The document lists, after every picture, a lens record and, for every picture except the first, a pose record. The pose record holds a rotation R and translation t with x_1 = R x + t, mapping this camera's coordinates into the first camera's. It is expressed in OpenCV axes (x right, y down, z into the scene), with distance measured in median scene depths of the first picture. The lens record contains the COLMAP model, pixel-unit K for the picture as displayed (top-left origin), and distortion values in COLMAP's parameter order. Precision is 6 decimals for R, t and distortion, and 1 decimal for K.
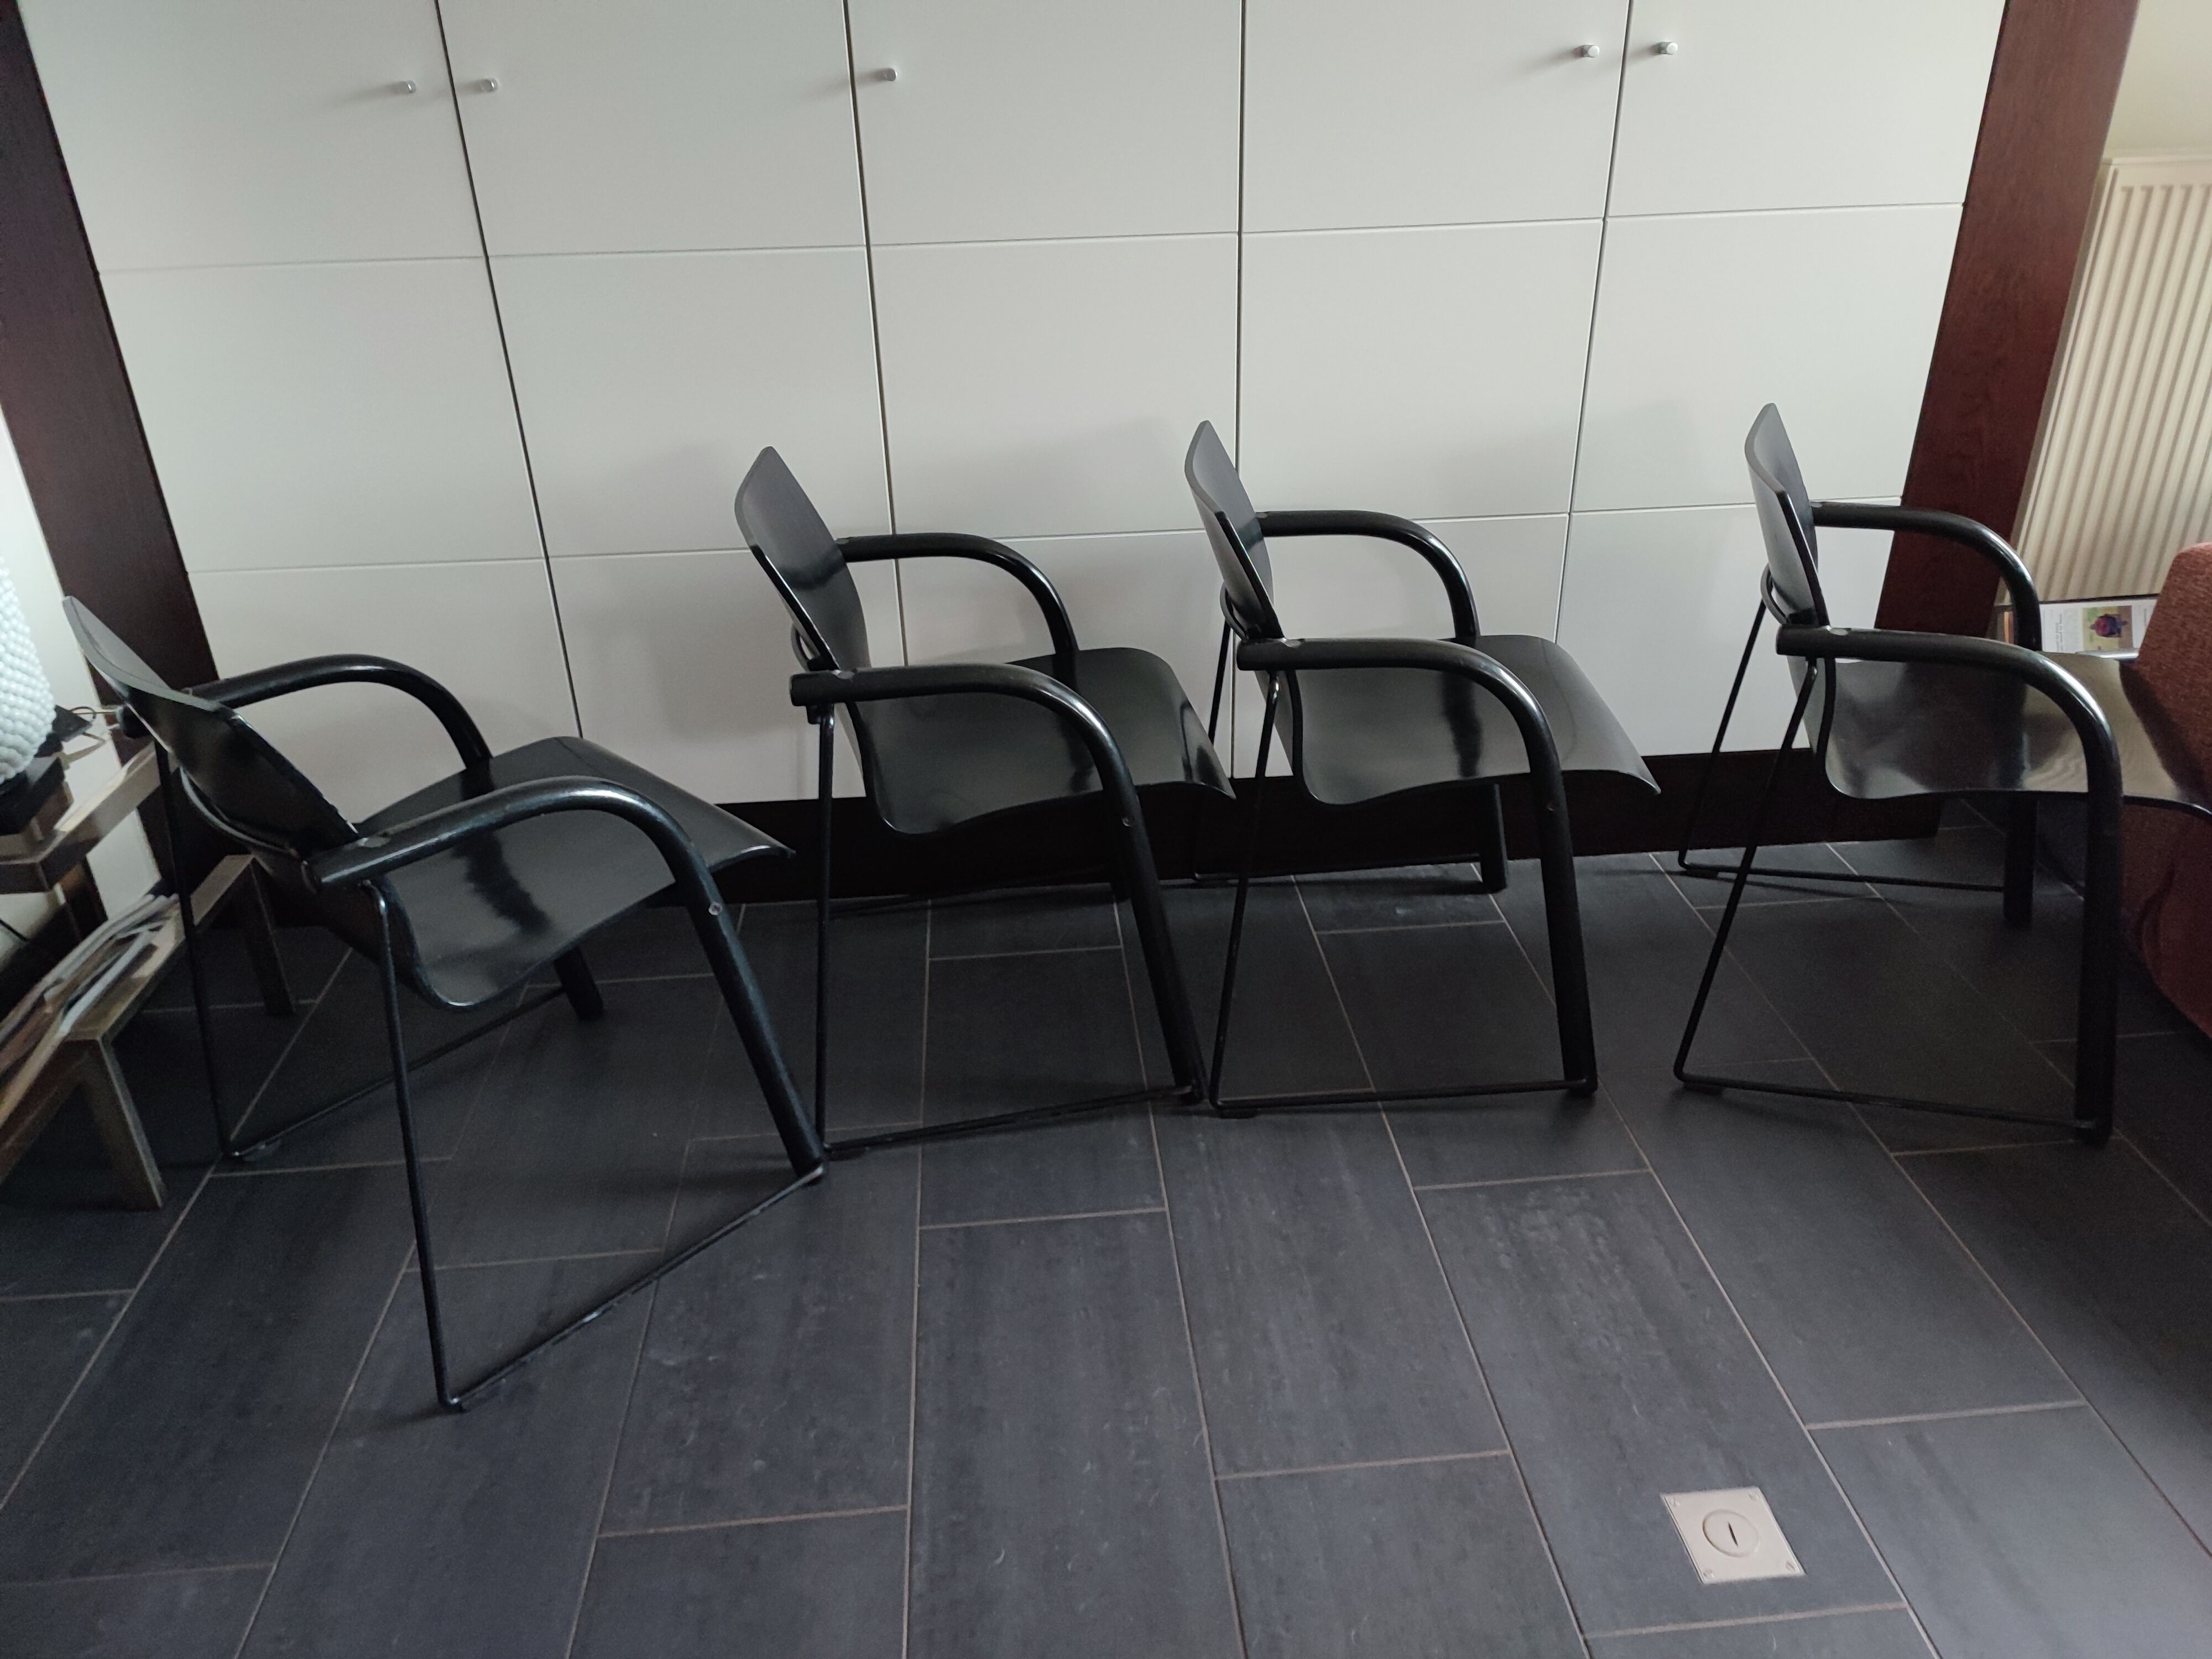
lens RADIAL K [[1596.9, 0, 1124.6], [0, 1596.9, 841.1], [0, 0, 1]] dist [0.040182, -0.053582]
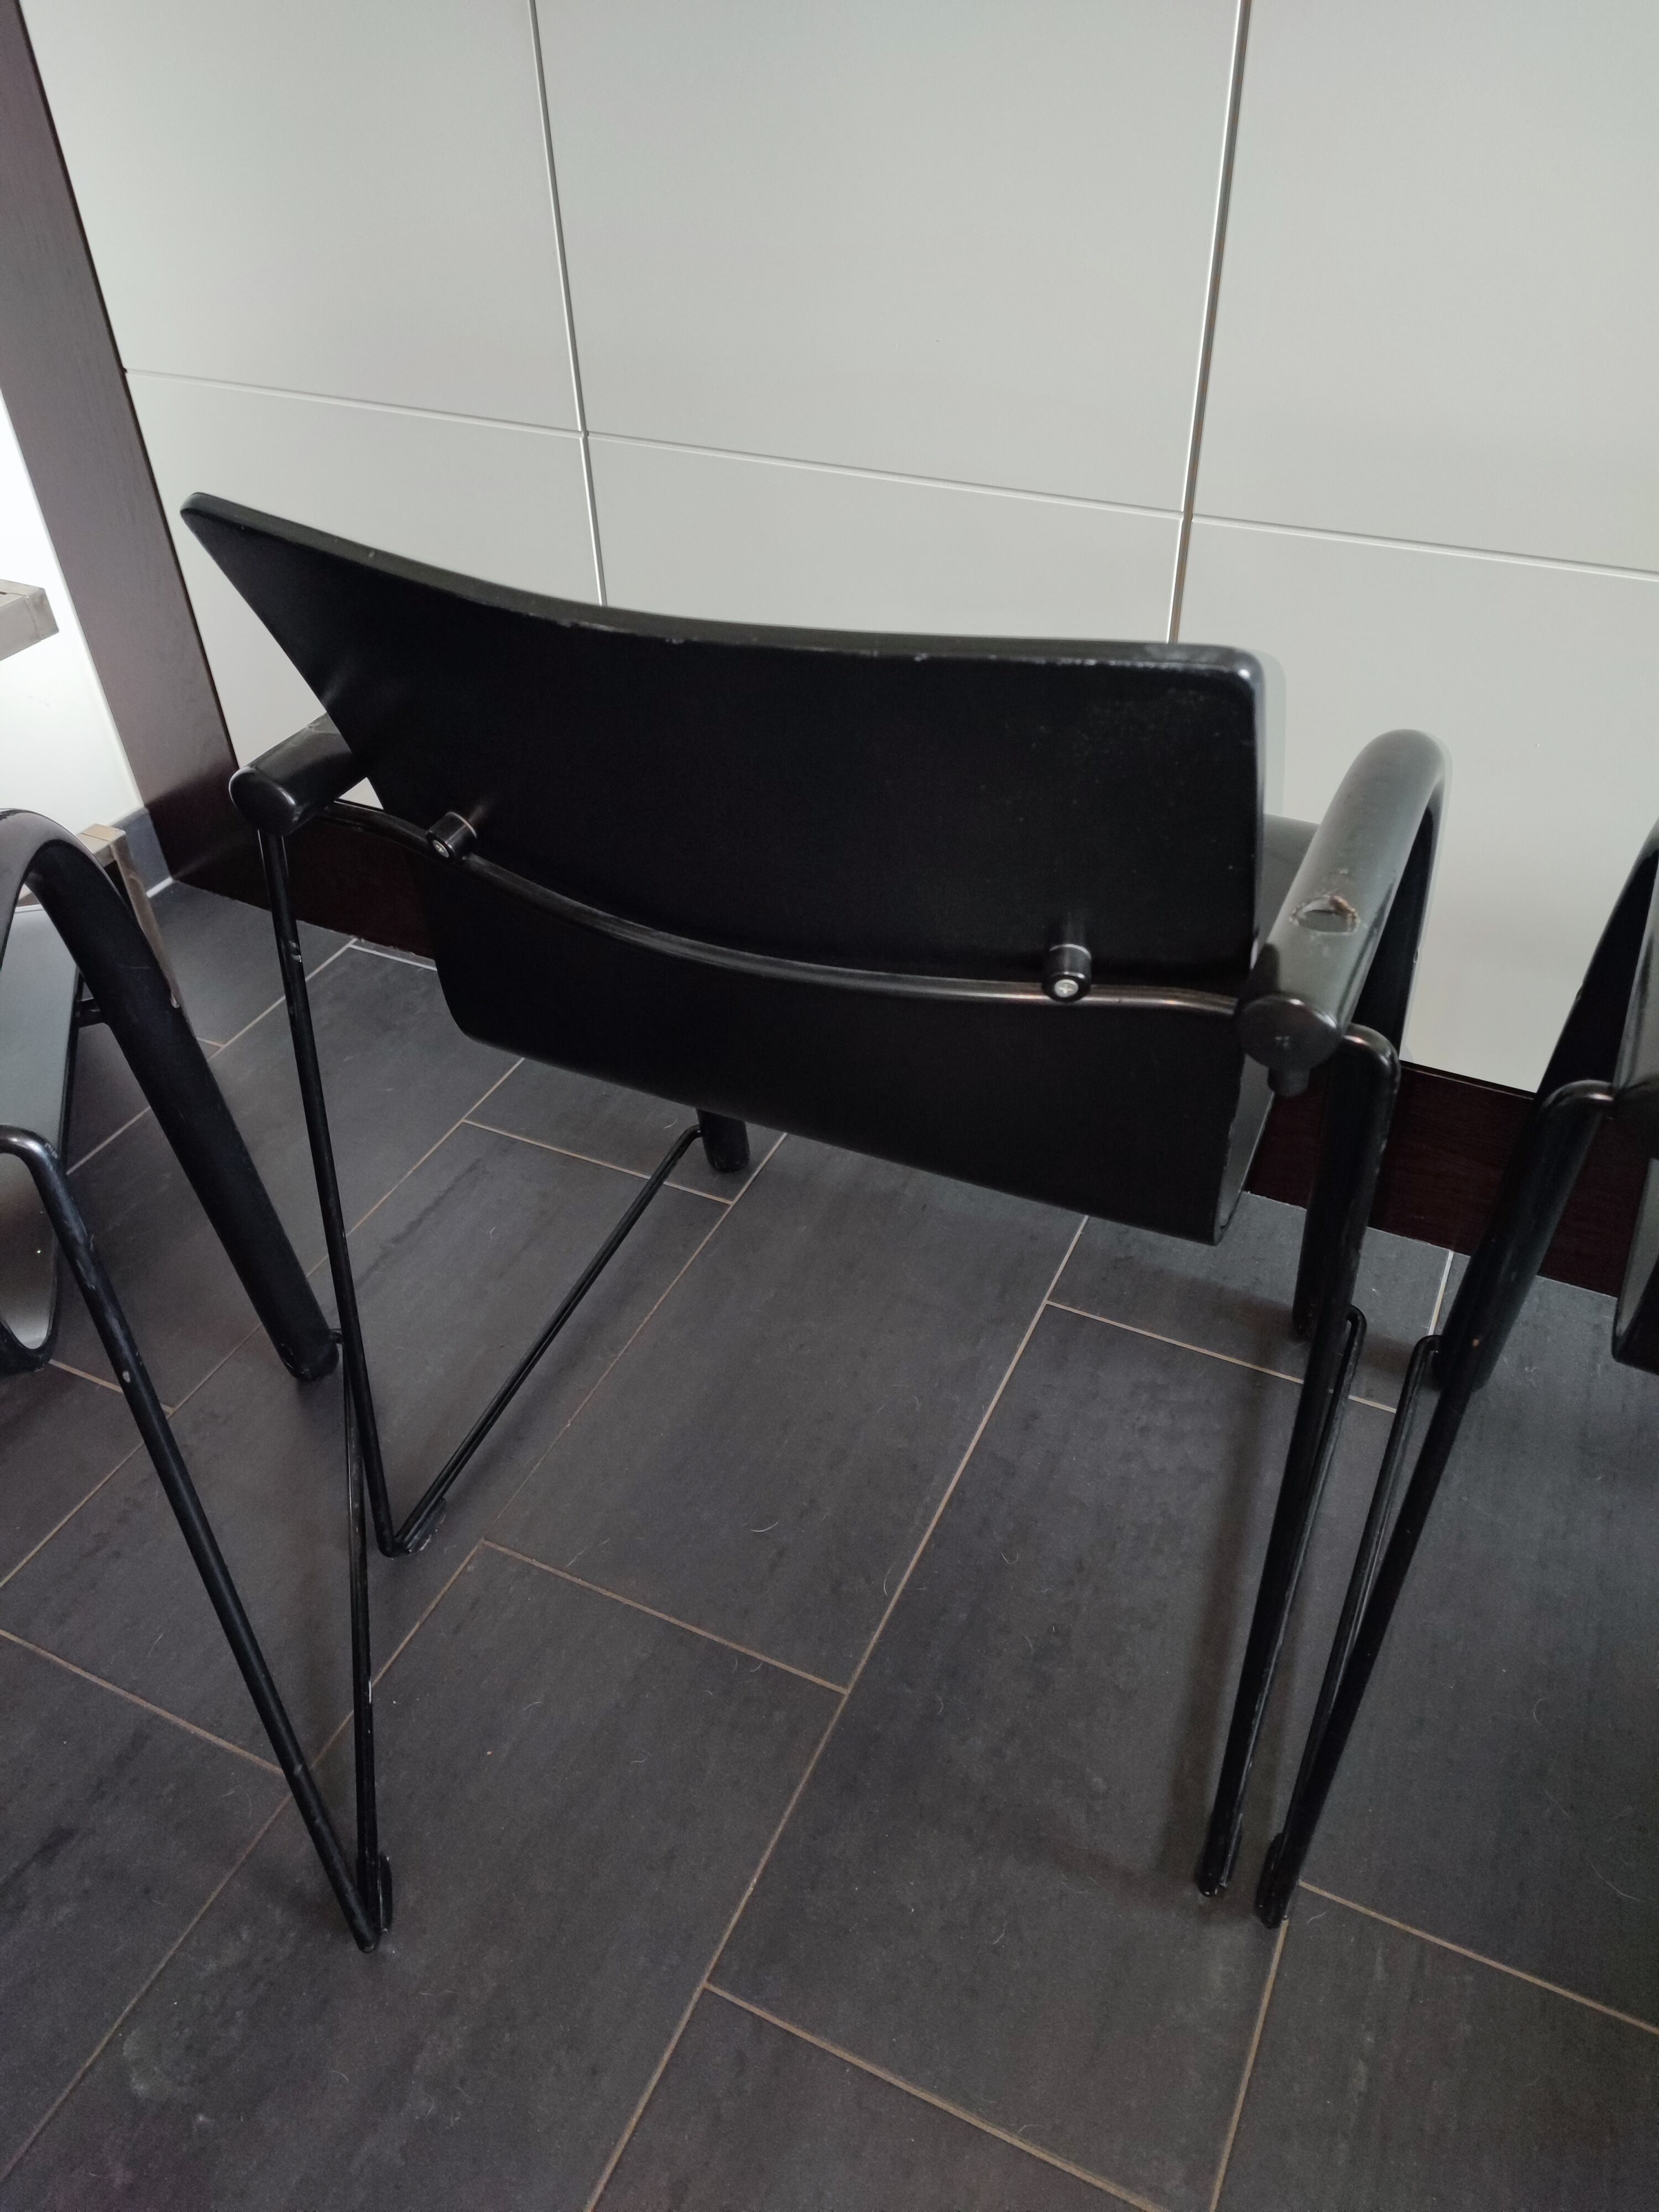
lens RADIAL K [[1596.9, 0, 835.4], [0, 1596.9, 1108.7], [0, 0, 1]] dist [0.040182, -0.053582]
pose [[0.861179, 0.321857, -0.393419, 0.013388], [-0.231539, 0.937418, 0.260072, -0.143137], [0.452504, -0.132877, 0.881807, 0.607907]]
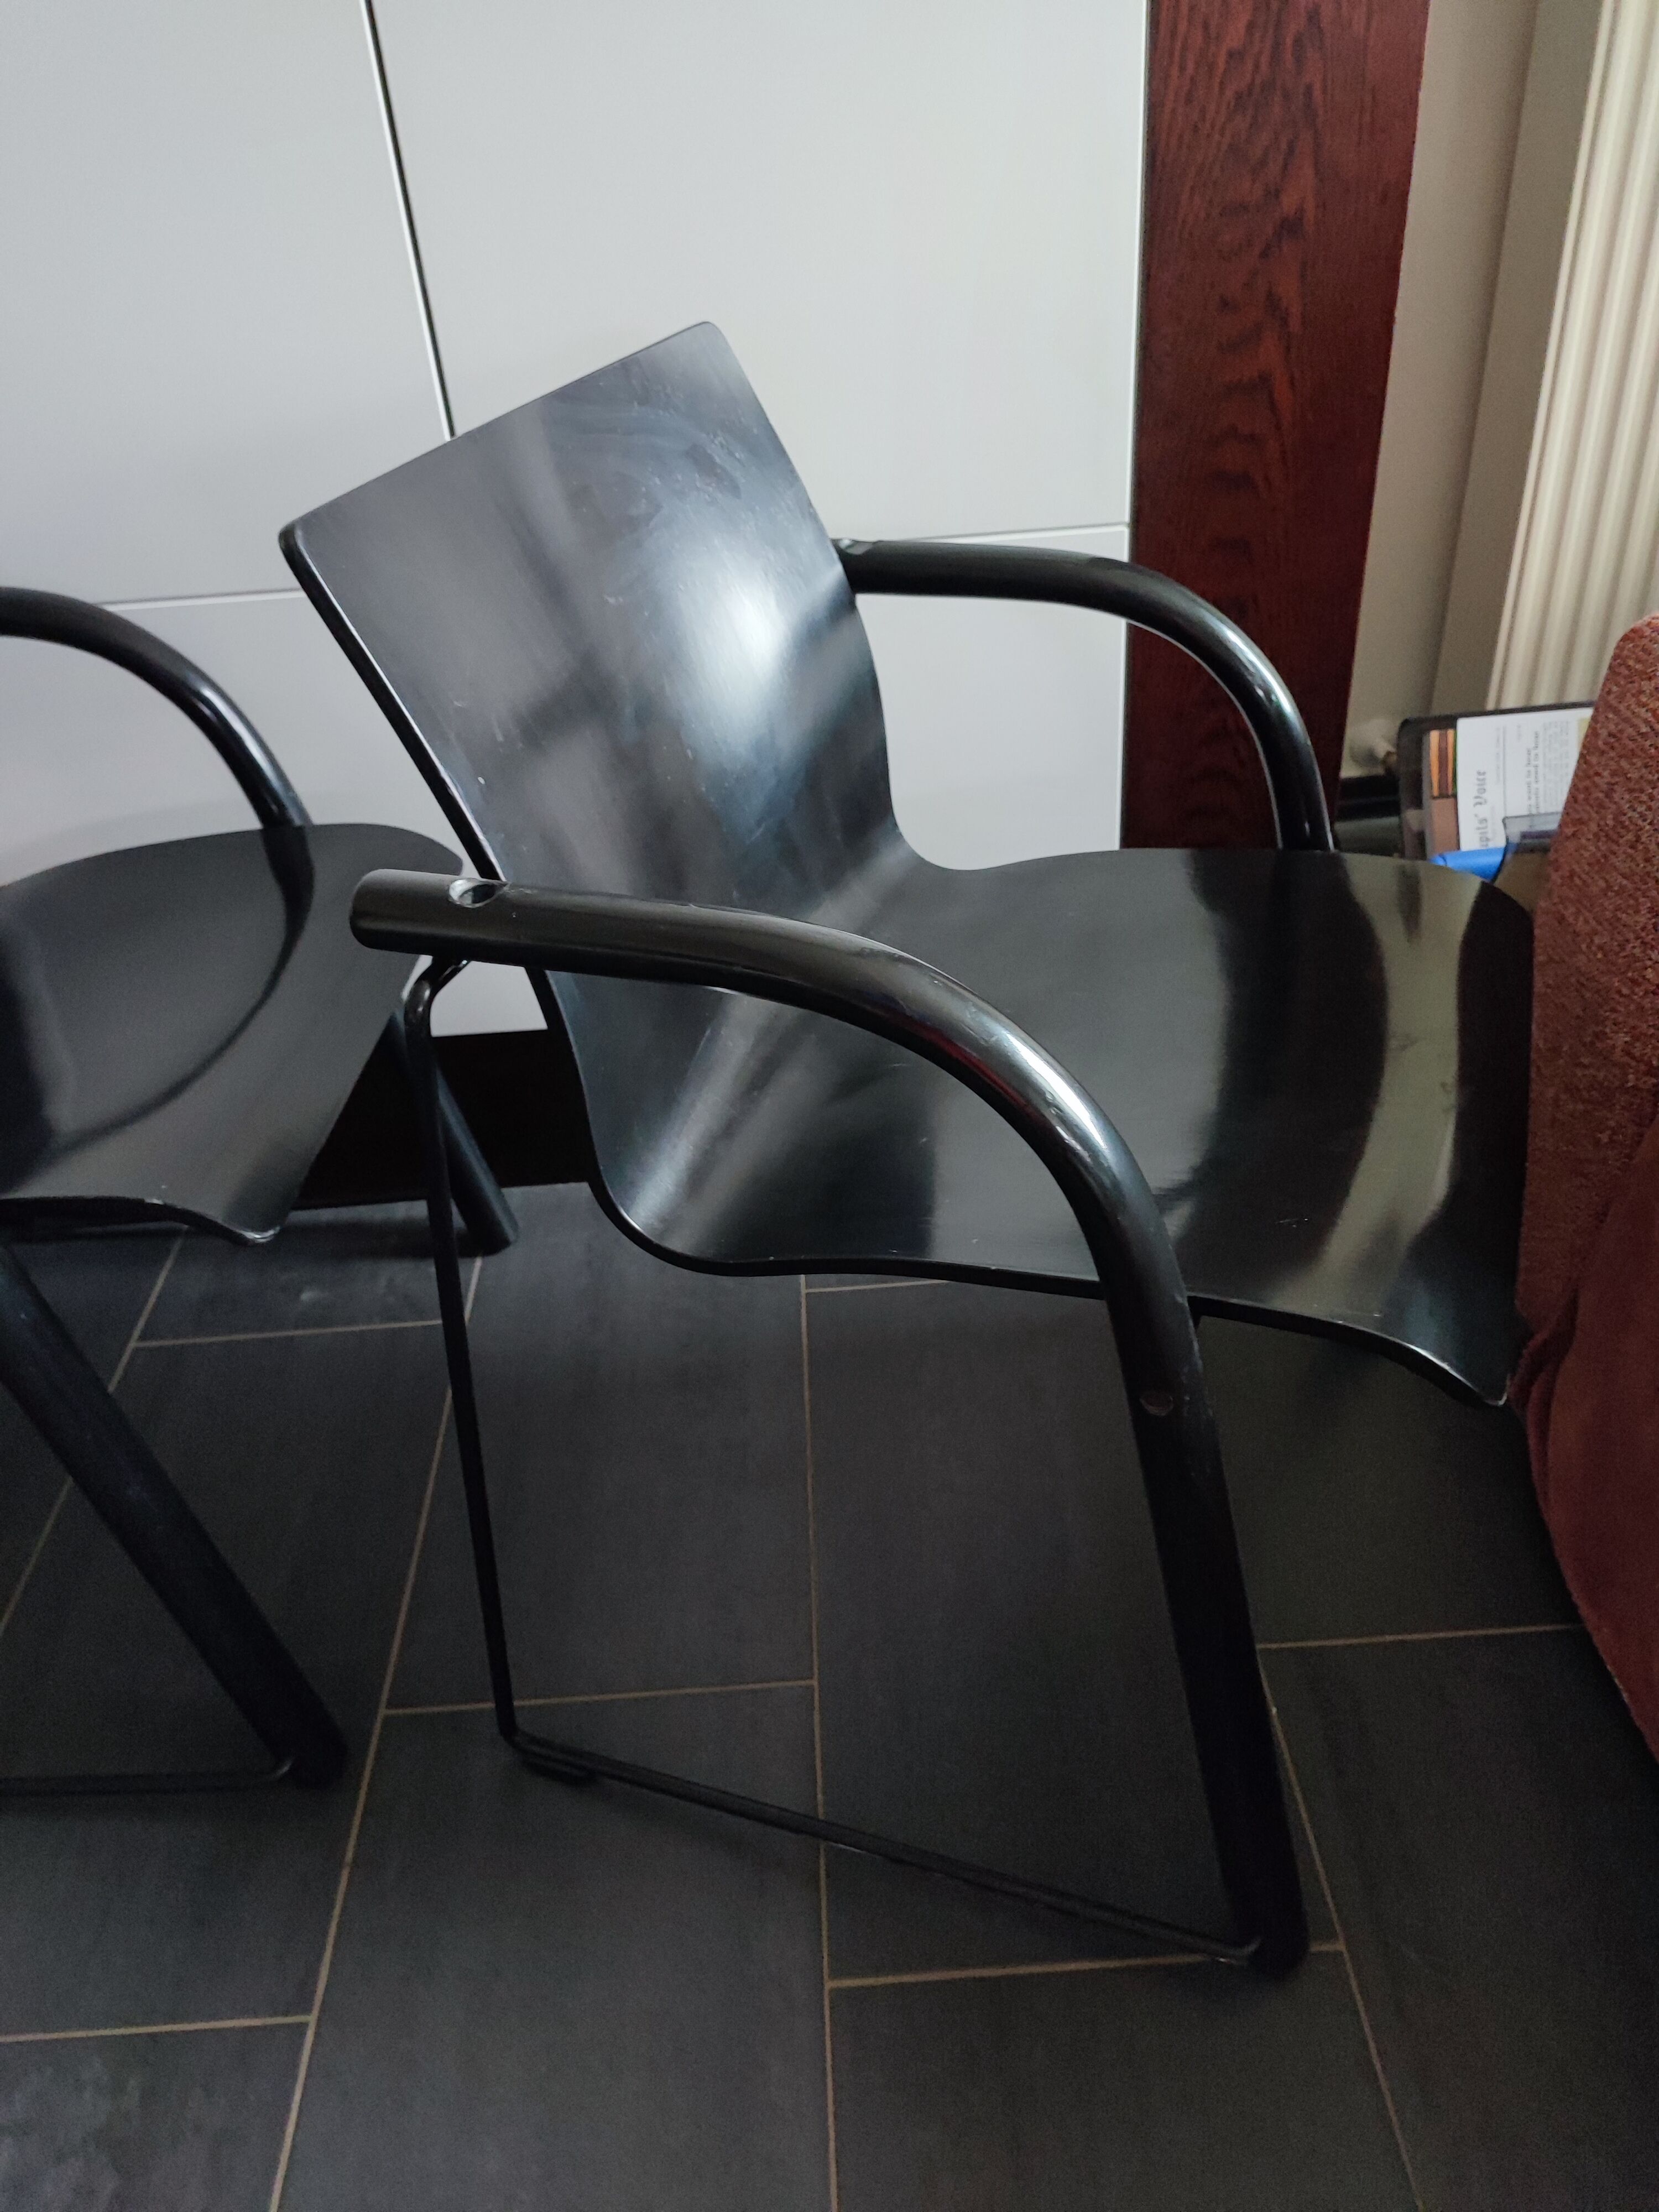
lens RADIAL K [[1596.9, 0, 834.4], [0, 1596.9, 1102.4], [0, 0, 1]] dist [0.040182, -0.053582]
pose [[0.997335, -0.011338, -0.072074, 0.525315], [0.020080, 0.992357, 0.121757, -0.119680], [0.070143, -0.122880, 0.989940, 0.579323]]
